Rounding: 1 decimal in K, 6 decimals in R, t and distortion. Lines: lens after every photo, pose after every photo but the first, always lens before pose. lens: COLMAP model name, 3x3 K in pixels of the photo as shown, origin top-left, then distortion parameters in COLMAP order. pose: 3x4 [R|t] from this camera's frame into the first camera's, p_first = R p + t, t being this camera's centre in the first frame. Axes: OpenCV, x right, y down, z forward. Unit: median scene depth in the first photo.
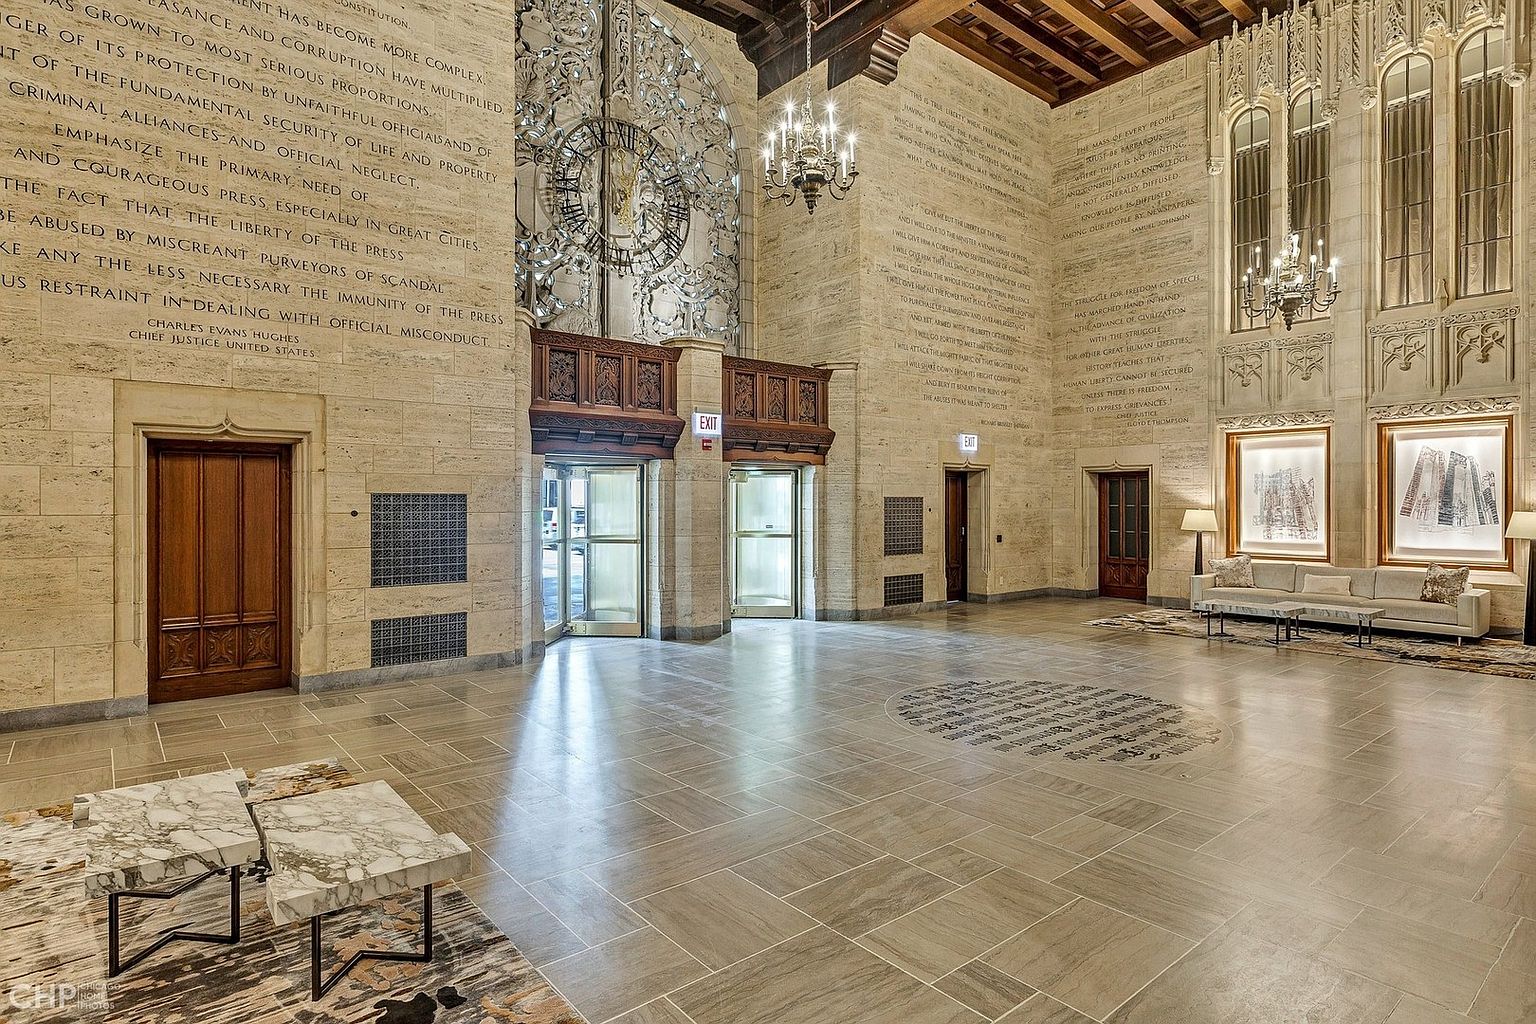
lens RADIAL K [[823.2, 0, 768.0], [0, 823.2, 512.0], [0, 0, 1]] dist [-0.001860, -0.000391]
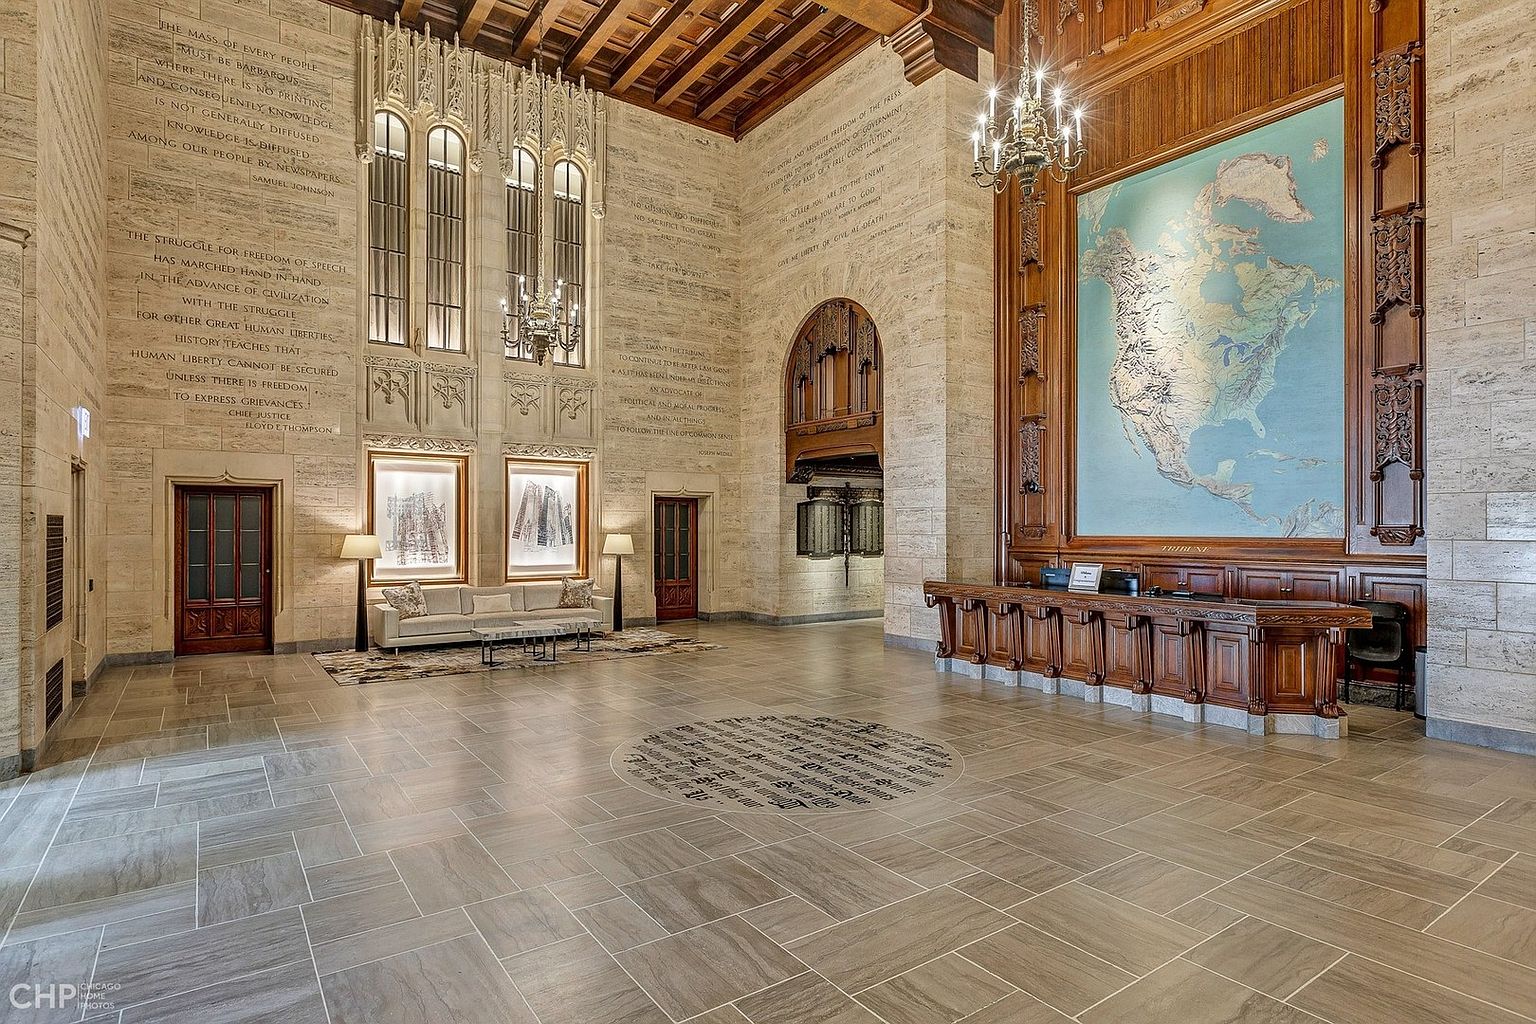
lens RADIAL K [[799.7, 0, 766.0], [0, 799.7, 529.9], [0, 0, 1]] dist [-0.000725, -0.000462]
pose [[0.077578, -0.001413, 0.996985, -0.315785], [0.008903, 0.999960, 0.000725, -0.005279], [-0.996947, 0.008820, 0.077588, 0.530178]]
